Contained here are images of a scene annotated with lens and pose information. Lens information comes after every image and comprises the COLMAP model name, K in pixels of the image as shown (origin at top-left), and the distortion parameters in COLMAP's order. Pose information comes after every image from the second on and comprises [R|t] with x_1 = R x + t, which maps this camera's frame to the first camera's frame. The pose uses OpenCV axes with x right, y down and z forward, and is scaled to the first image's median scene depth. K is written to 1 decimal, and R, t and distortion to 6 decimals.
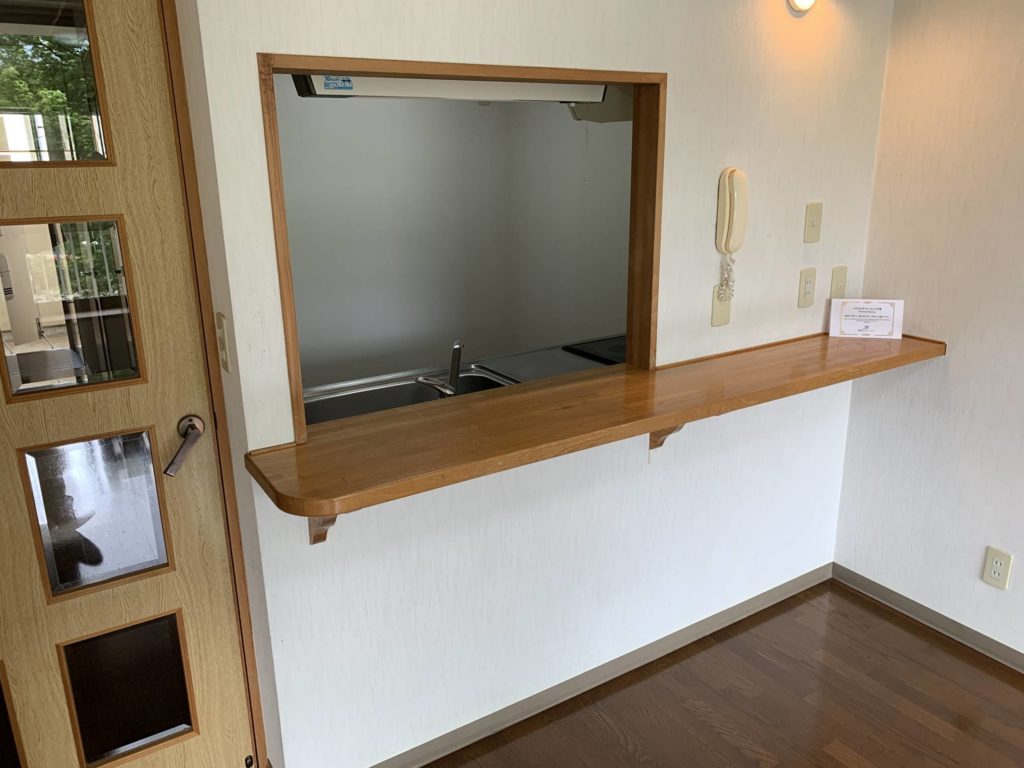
lens RADIAL K [[785.3, 0, 517.7], [0, 785.3, 380.6], [0, 0, 1]] dist [0.023333, -0.000664]
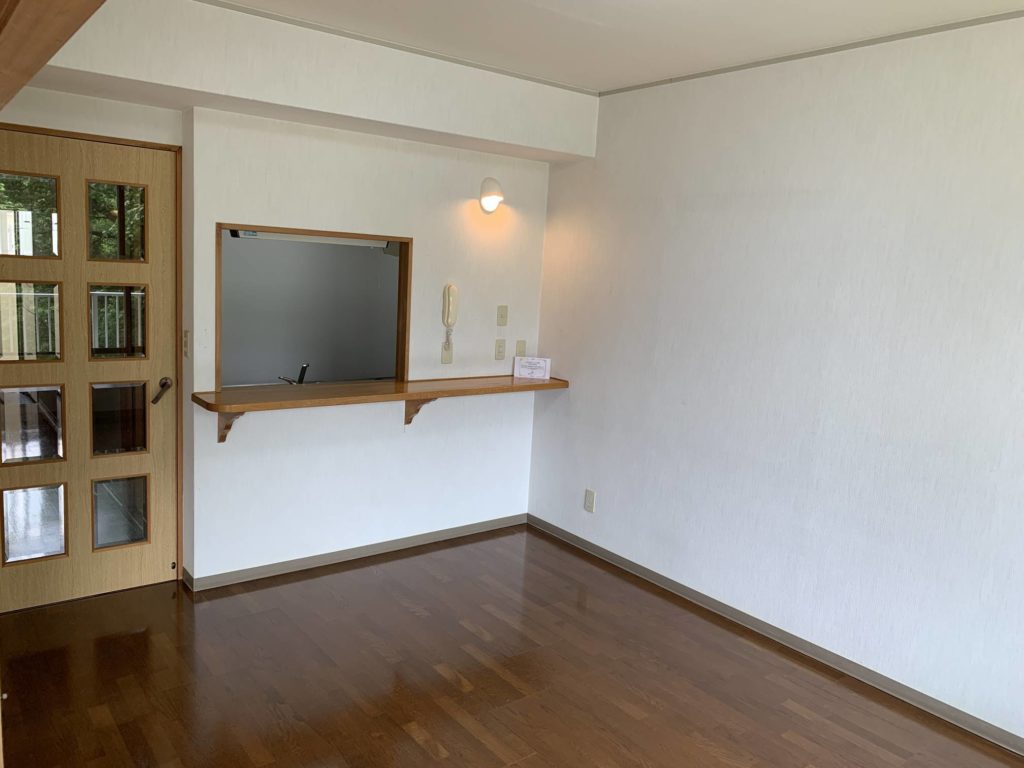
lens RADIAL K [[793.2, 0, 512.0], [0, 793.2, 384.0], [0, 0, 1]] dist [0.072076, -0.143584]
pose [[0.994174, 0.055734, 0.092258, 0.249776], [-0.042692, 0.989547, -0.137748, 0.250356], [-0.098971, 0.133007, 0.986161, -0.963305]]
